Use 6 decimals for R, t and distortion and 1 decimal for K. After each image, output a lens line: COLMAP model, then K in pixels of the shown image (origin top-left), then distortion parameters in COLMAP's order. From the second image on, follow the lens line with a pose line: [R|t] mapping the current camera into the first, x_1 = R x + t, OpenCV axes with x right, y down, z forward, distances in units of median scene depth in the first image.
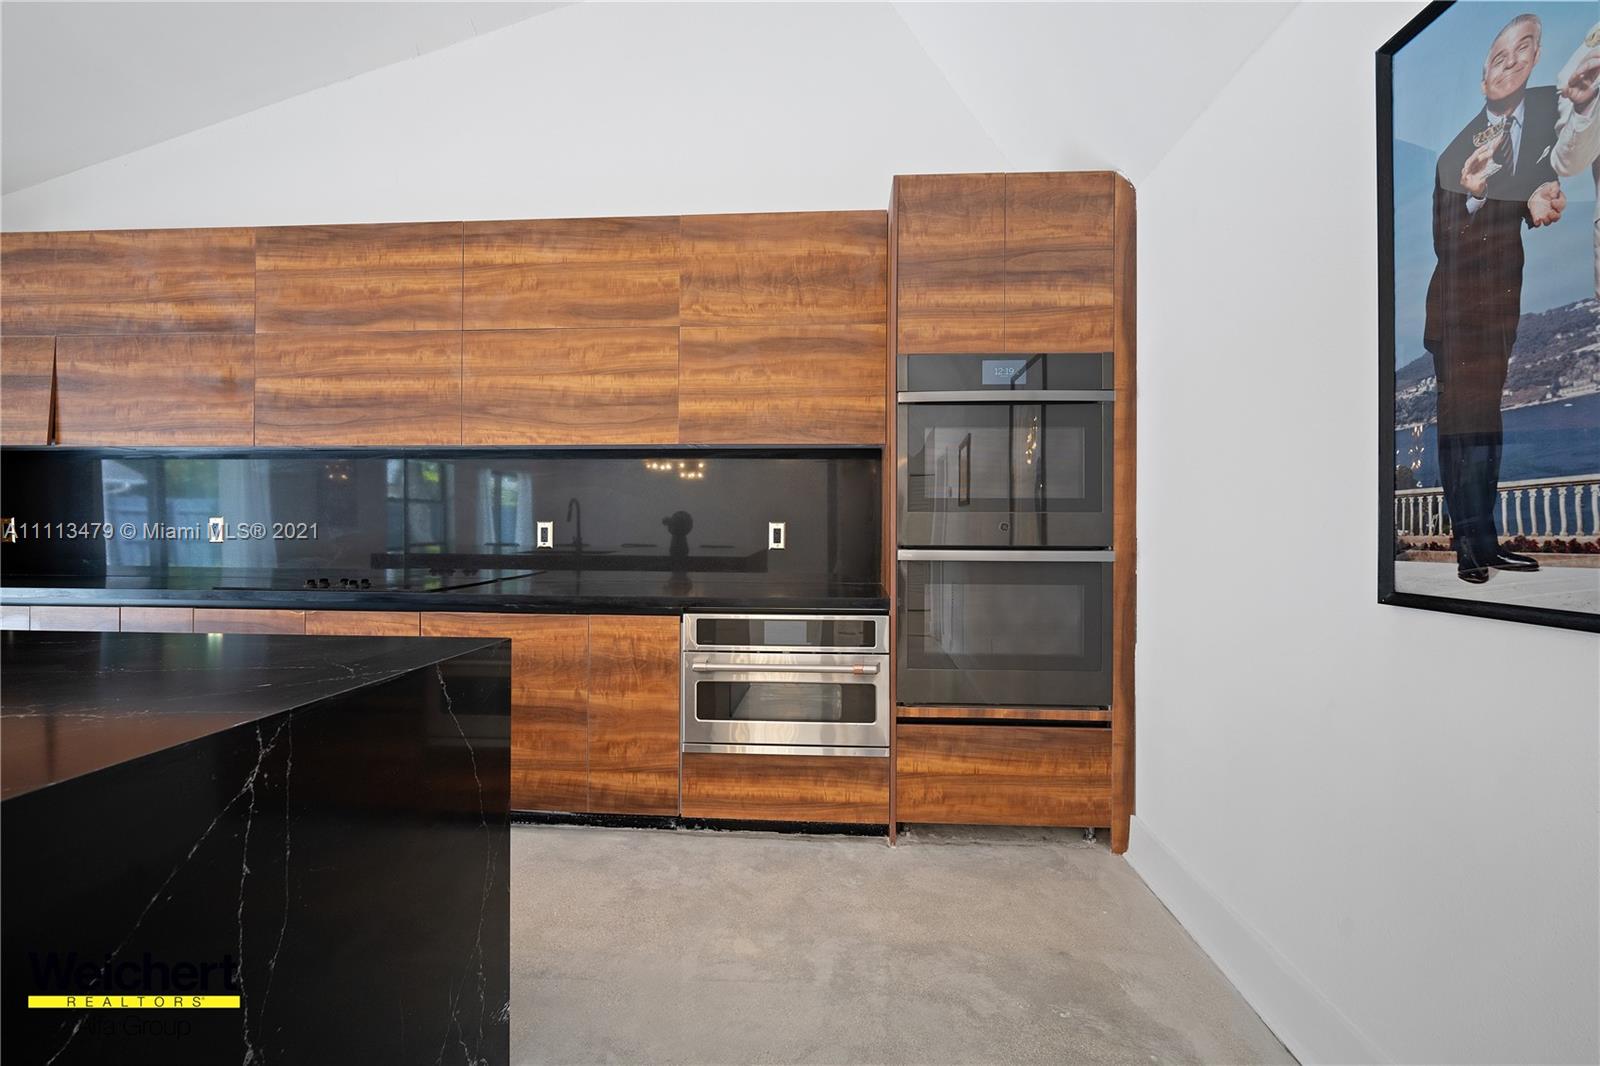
lens RADIAL K [[701.1, 0, 798.8], [0, 701.1, 526.4], [0, 0, 1]] dist [-0.014026, 0.004229]
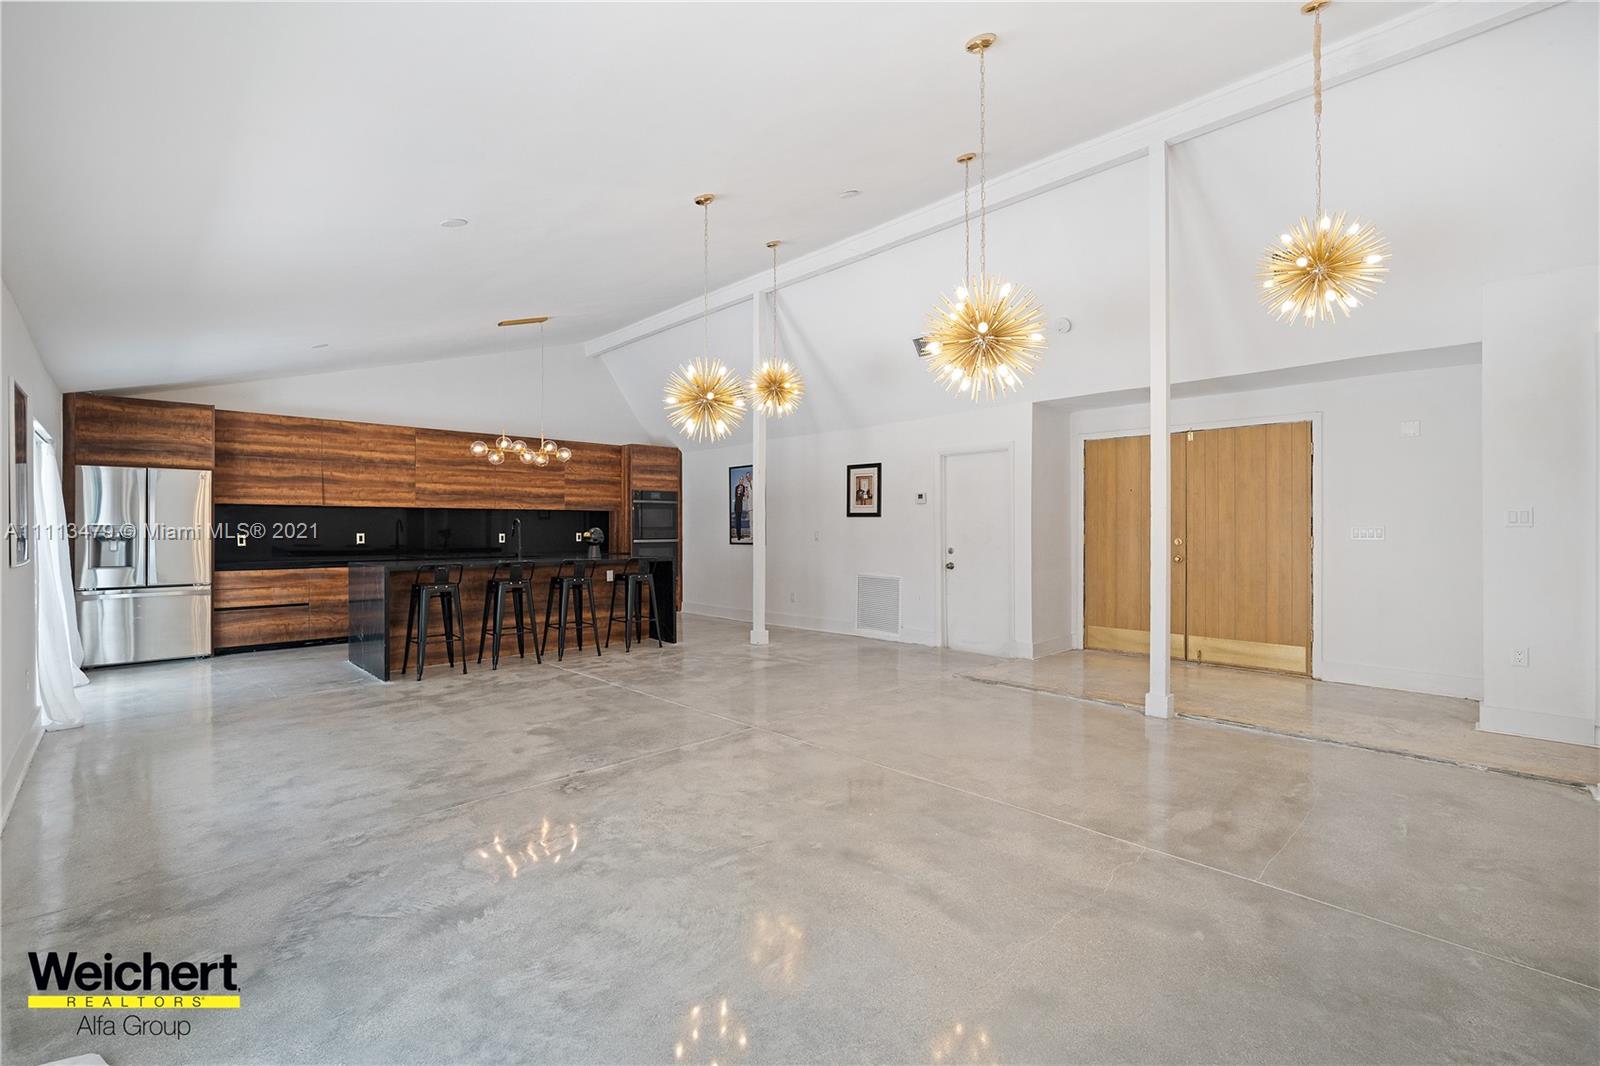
lens RADIAL K [[701.1, 0, 801.8], [0, 701.1, 524.9], [0, 0, 1]] dist [-0.014026, 0.004229]
pose [[0.672826, -0.003071, 0.739795, -1.865167], [0.005939, 0.999982, -0.001250, -0.035593], [-0.739777, 0.005234, 0.672831, -2.052118]]
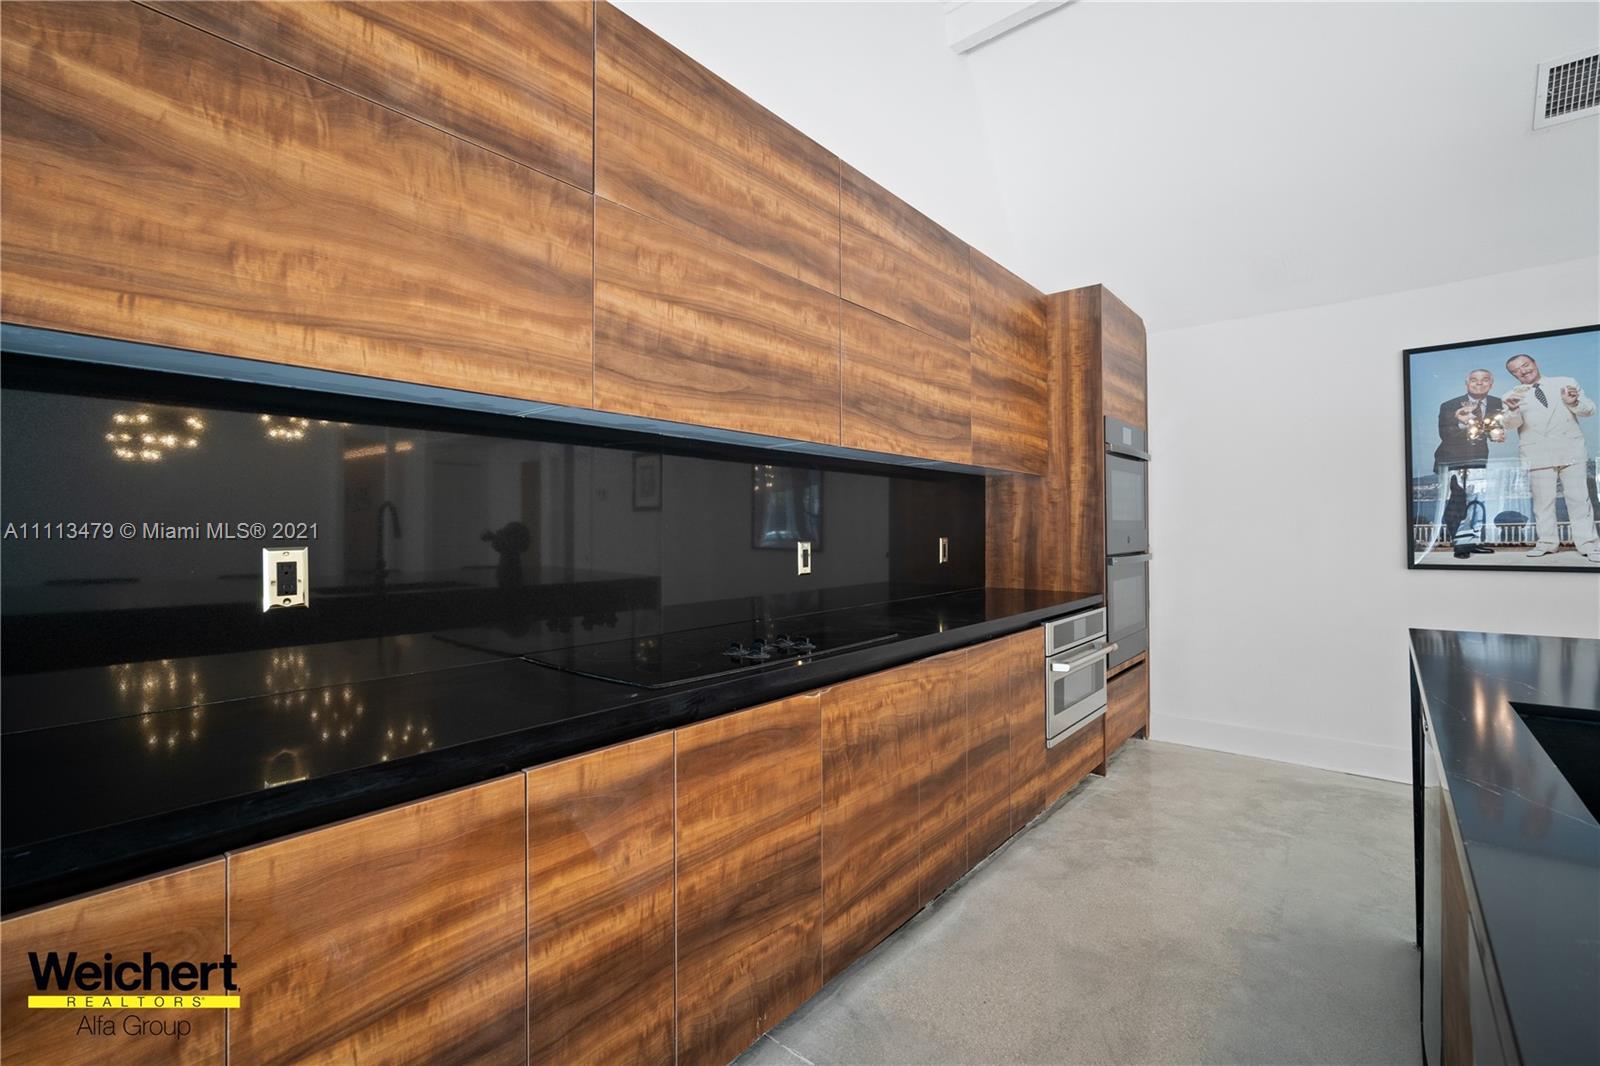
lens RADIAL K [[701.1, 0, 802.7], [0, 701.1, 523.6], [0, 0, 1]] dist [-0.014026, 0.004229]
pose [[0.592544, -0.000712, 0.805538, -1.155873], [0.008107, 0.999954, -0.005079, -0.027531], [-0.805497, 0.009541, 0.592523, 0.588473]]
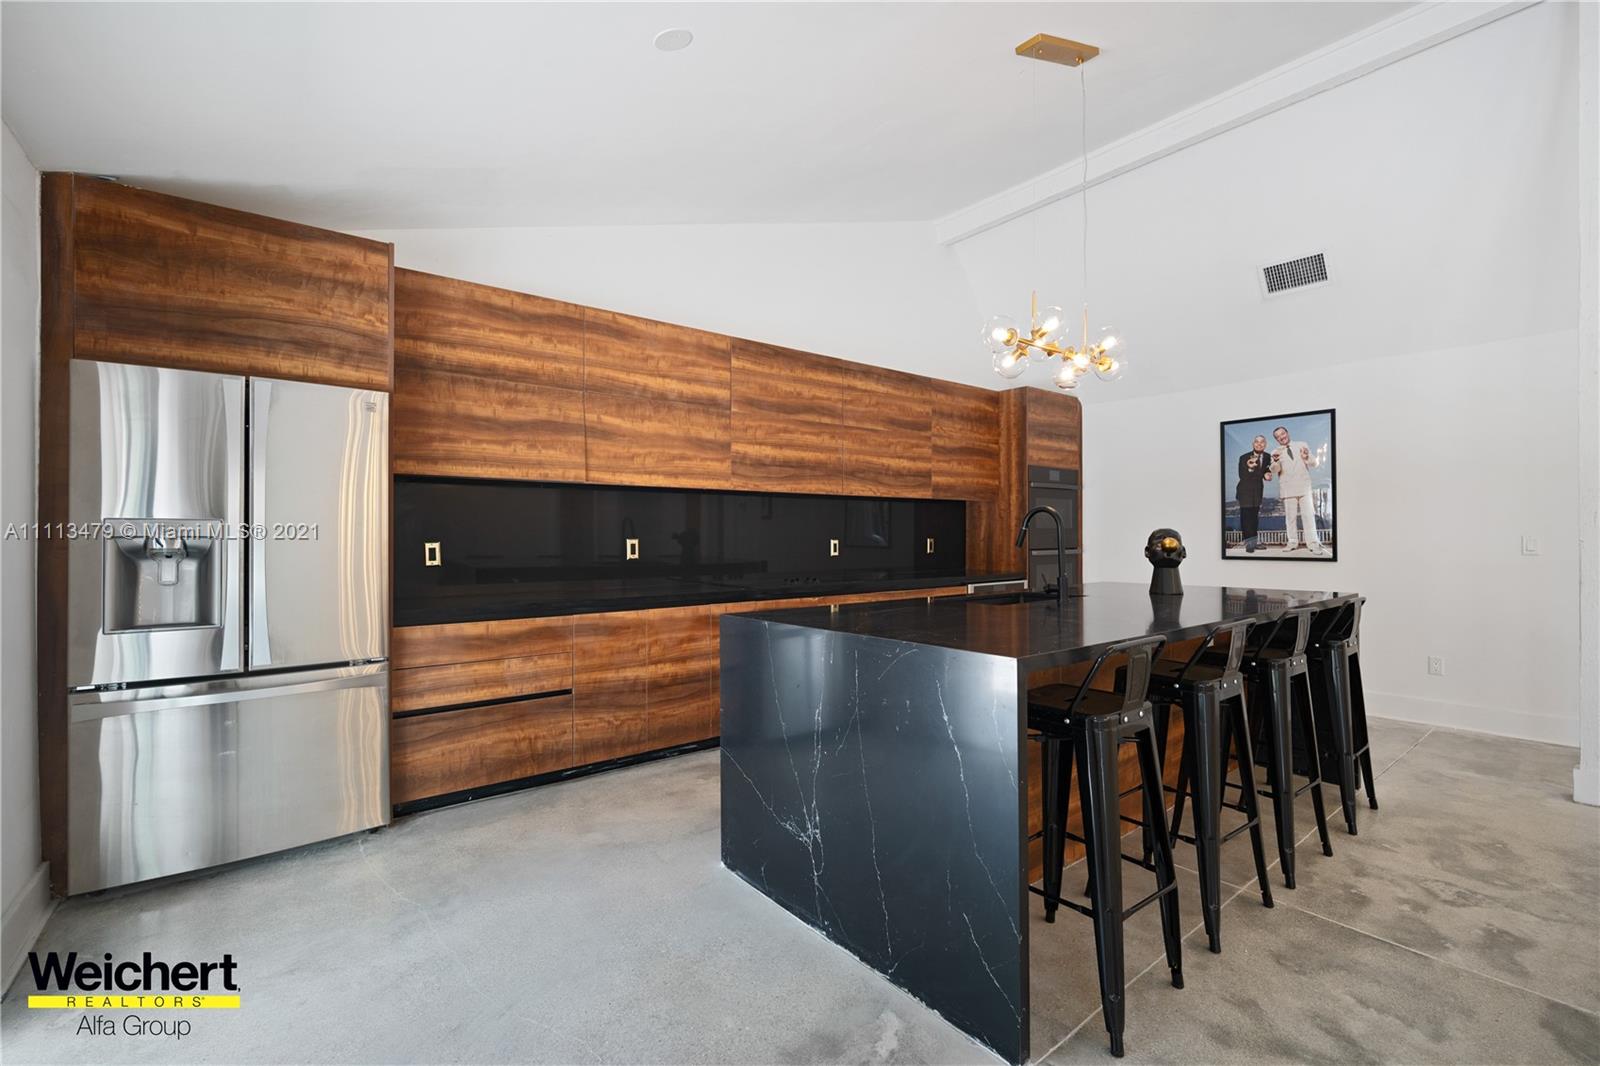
lens RADIAL K [[701.1, 0, 803.9], [0, 701.1, 530.6], [0, 0, 1]] dist [-0.014026, 0.004229]
pose [[0.740350, -0.003559, 0.672212, -1.703971], [0.005441, 0.999985, -0.000699, -0.030948], [-0.672200, 0.004175, 0.740358, -0.170477]]
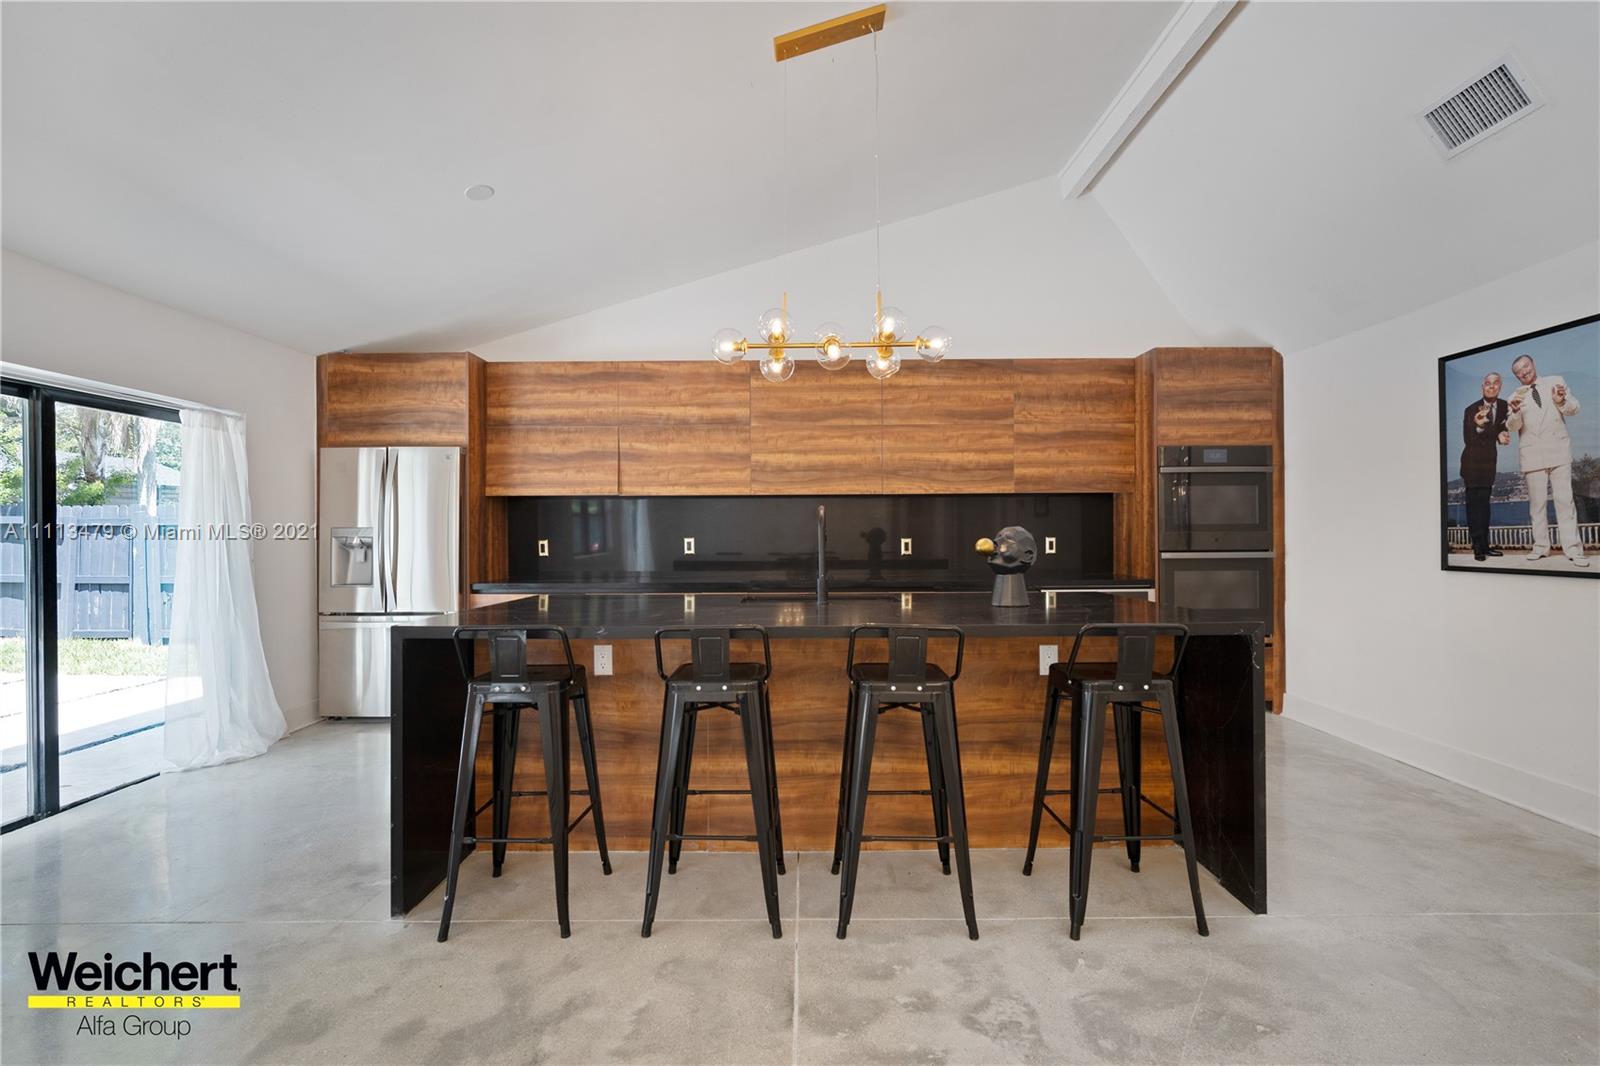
lens RADIAL K [[701.1, 0, 800.0], [0, 701.1, 532.7], [0, 0, 1]] dist [-0.014026, 0.004229]
pose [[0.998102, -0.011506, 0.060498, -0.799091], [0.011439, 0.999934, 0.001451, -0.028727], [-0.060511, -0.000756, 0.998167, -0.675227]]
